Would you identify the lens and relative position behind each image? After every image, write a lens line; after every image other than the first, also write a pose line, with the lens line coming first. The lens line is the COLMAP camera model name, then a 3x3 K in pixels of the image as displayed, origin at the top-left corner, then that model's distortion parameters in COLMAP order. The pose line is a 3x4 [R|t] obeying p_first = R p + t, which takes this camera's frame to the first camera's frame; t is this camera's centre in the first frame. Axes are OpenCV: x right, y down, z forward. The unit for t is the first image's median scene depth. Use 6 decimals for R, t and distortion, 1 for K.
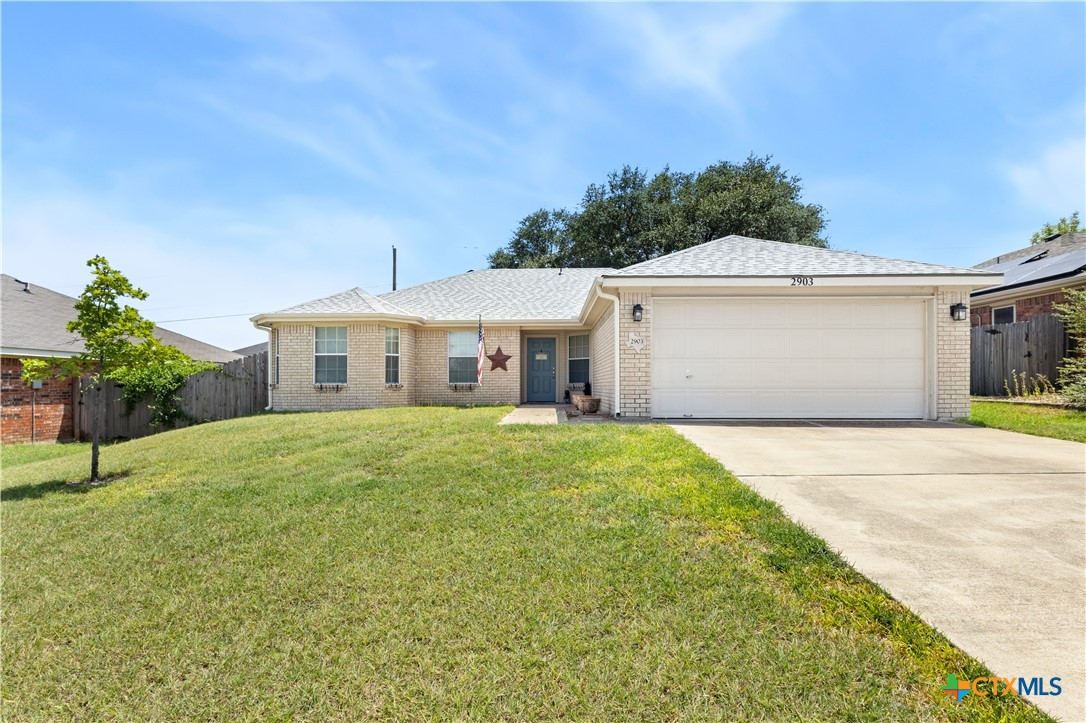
lens RADIAL K [[493.4, 0, 543.5], [0, 493.4, 381.8], [0, 0, 1]] dist [0.000598, 0.000079]
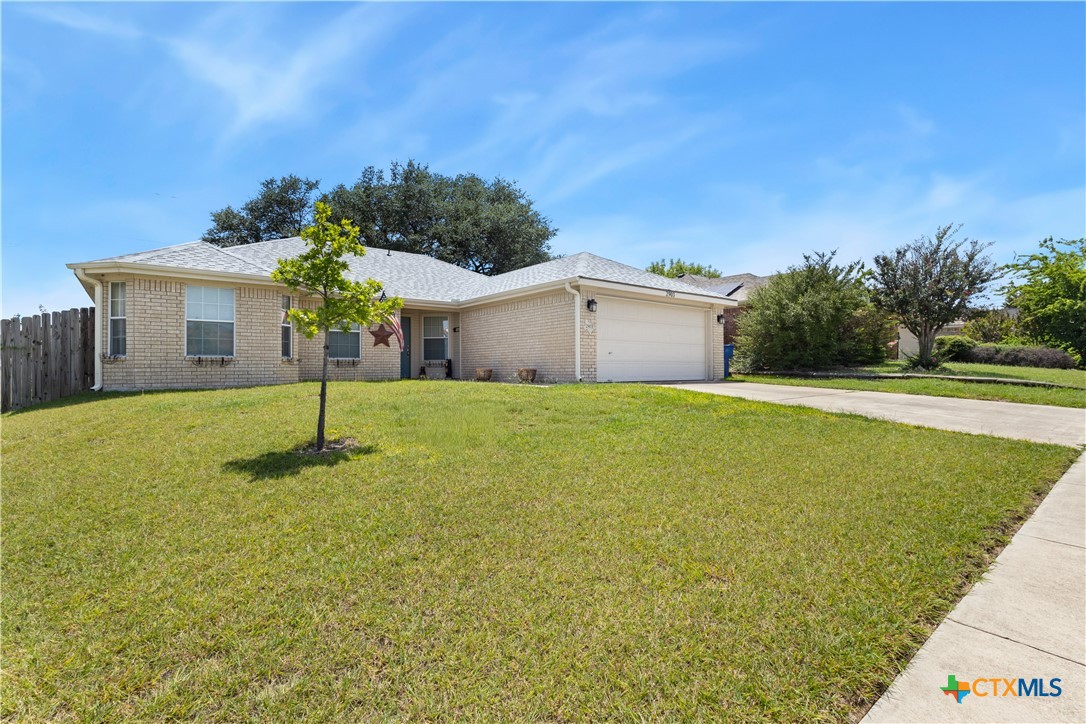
lens RADIAL K [[483.9, 0, 537.6], [0, 483.9, 360.1], [0, 0, 1]] dist [-0.000127, 0.000160]
pose [[0.792809, 0.010682, 0.609377, -0.481193], [-0.002381, 0.999893, -0.014429, 0.020745], [-0.609466, 0.009988, 0.792749, 0.017814]]
